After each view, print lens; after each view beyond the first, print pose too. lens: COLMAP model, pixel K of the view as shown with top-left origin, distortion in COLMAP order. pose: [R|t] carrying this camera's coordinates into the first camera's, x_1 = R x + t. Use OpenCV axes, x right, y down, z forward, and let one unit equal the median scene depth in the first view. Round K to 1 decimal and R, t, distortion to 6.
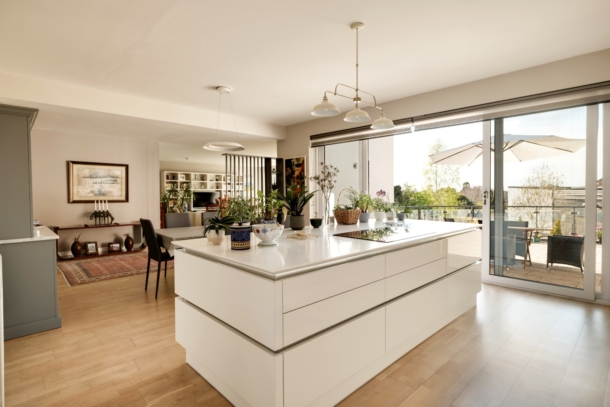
lens RADIAL K [[303.6, 0, 315.0], [0, 303.6, 198.5], [0, 0, 1]] dist [0.001730, 0.000021]
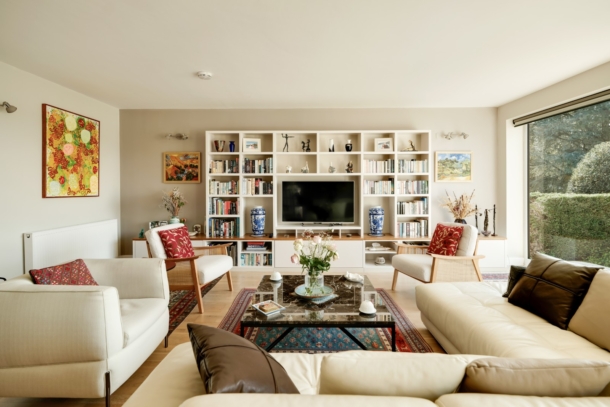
lens RADIAL K [[301.0, 0, 306.1], [0, 301.0, 193.3], [0, 0, 1]] dist [-0.000188, -0.000134]
pose [[0.708537, 0.022128, -0.705327, -0.207624], [-0.007973, 0.999695, 0.023354, -0.029762], [0.705629, -0.010924, 0.708498, 1.425603]]
